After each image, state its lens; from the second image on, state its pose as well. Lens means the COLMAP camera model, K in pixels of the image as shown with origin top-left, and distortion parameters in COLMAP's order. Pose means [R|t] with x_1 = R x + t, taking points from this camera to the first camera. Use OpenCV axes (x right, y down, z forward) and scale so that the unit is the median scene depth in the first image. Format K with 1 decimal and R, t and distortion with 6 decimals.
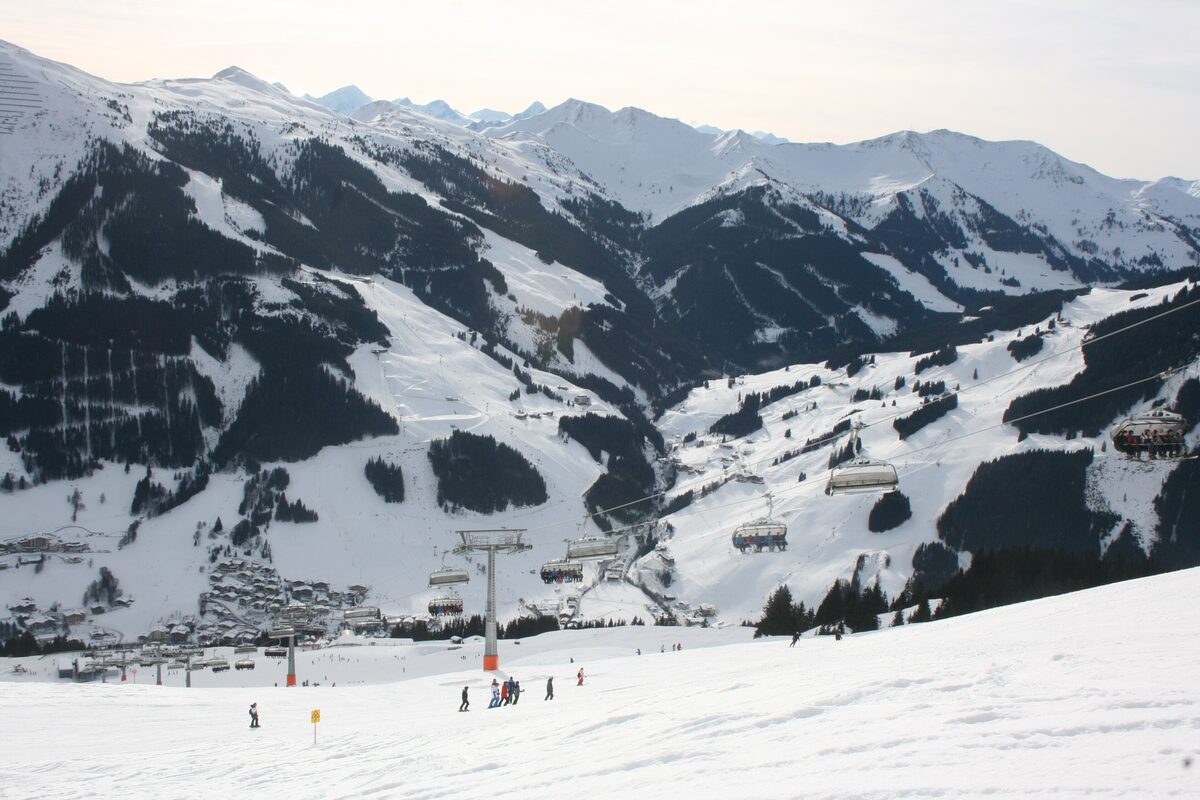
lens RADIAL K [[1389.6, 0, 600.0], [0, 1389.6, 400.0], [0, 0, 1]] dist [-0.092866, 0.157443]
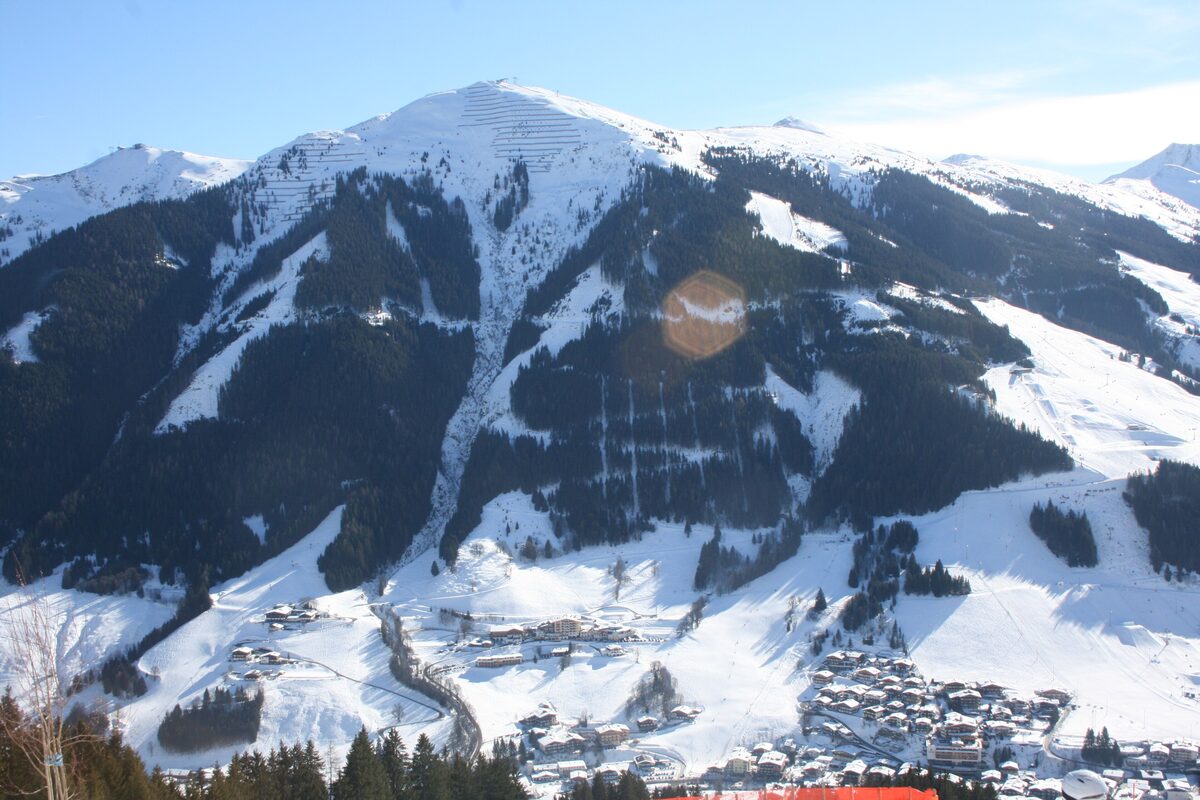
lens RADIAL K [[1389.6, 0, 600.0], [0, 1389.6, 400.0], [0, 0, 1]] dist [-0.092866, 0.157443]
pose [[0.919518, -0.072236, -0.386353, -0.098024], [0.034274, 0.993958, -0.104269, 0.053699], [0.391550, 0.082635, 0.916439, 0.303852]]
